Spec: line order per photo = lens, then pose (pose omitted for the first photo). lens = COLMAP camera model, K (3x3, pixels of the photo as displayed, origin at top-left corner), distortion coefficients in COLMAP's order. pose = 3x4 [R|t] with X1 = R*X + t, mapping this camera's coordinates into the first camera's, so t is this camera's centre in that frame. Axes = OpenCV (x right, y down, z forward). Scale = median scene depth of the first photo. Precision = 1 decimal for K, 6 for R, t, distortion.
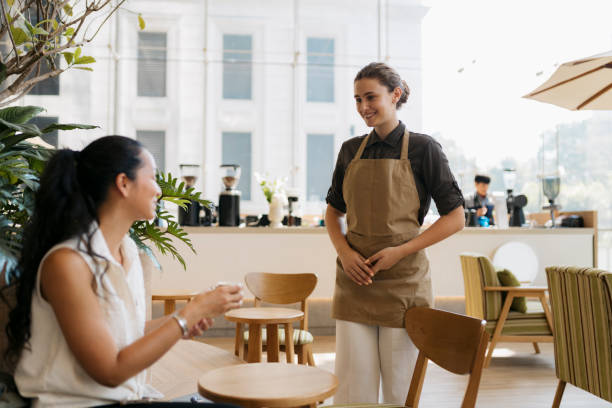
lens RADIAL K [[581.0, 0, 306.0], [0, 581.0, 204.0], [0, 0, 1]] dist [-0.044464, 0.018453]
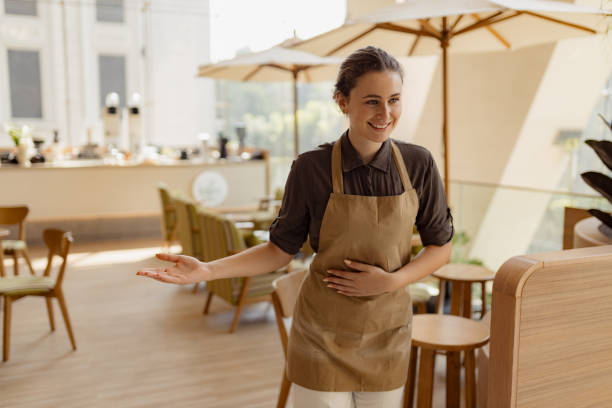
lens RADIAL K [[578.2, 0, 306.0], [0, 578.2, 204.0], [0, 0, 1]] dist [-0.002208, -0.006478]
pose [[0.958826, -0.028644, 0.282546, 0.231107], [-0.018828, 0.986301, 0.163880, -0.120161], [-0.283369, -0.162452, 0.945151, -0.538701]]
